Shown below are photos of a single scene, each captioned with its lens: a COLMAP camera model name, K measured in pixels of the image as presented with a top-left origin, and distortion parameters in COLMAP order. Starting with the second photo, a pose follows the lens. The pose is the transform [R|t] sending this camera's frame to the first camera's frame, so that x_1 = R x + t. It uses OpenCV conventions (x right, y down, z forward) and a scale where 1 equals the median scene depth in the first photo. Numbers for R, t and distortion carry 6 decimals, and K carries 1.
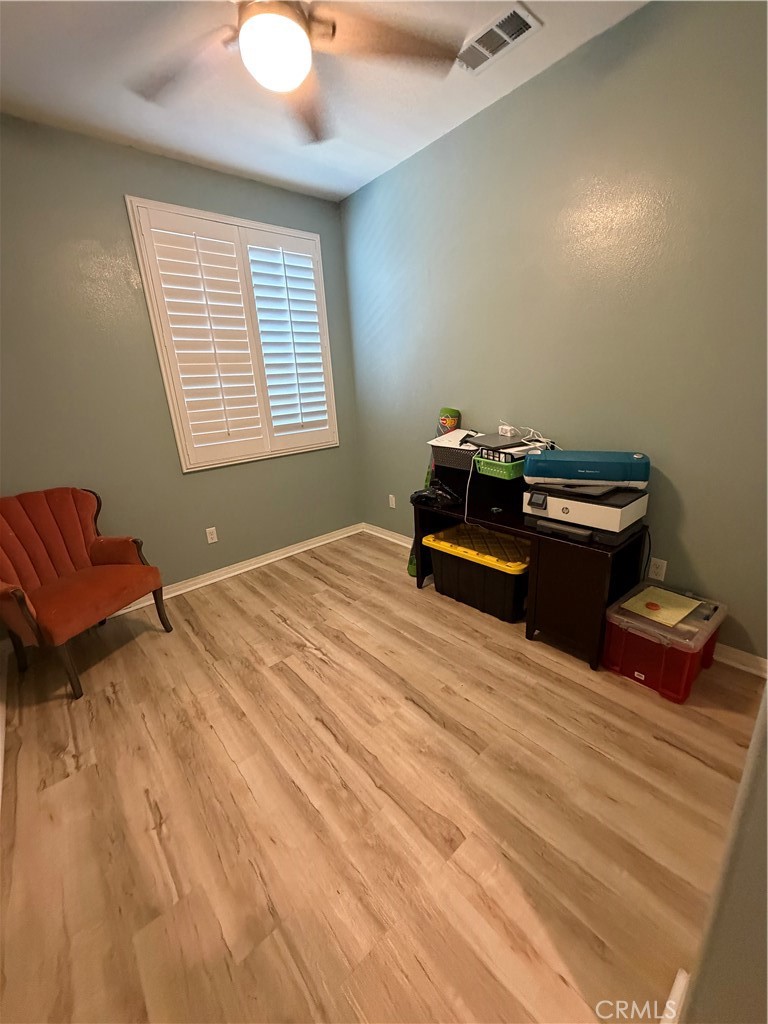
lens RADIAL K [[409.0, 0, 384.3], [0, 409.0, 511.6], [0, 0, 1]] dist [0.000759, 0.000354]
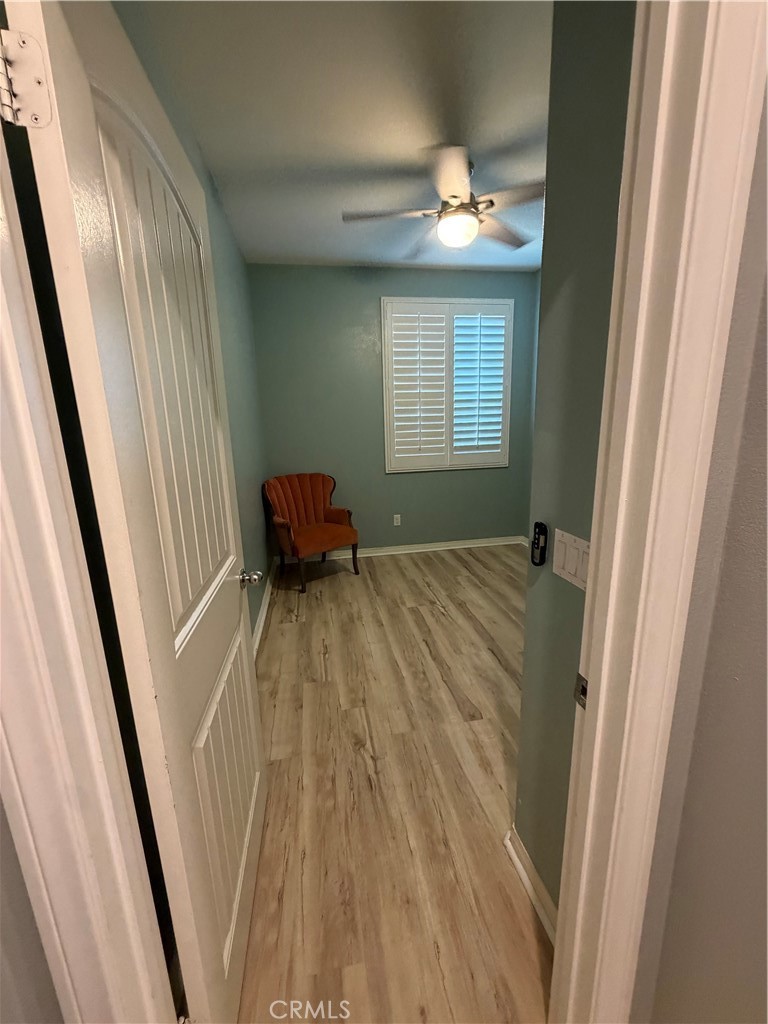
lens RADIAL K [[409.0, 0, 384.2], [0, 409.0, 511.8], [0, 0, 1]] dist [0.000759, 0.000354]
pose [[0.860978, 0.146647, -0.487044, 0.290748], [-0.173244, 0.984831, -0.009726, 0.069163], [0.478230, 0.092751, 0.873323, -0.324225]]
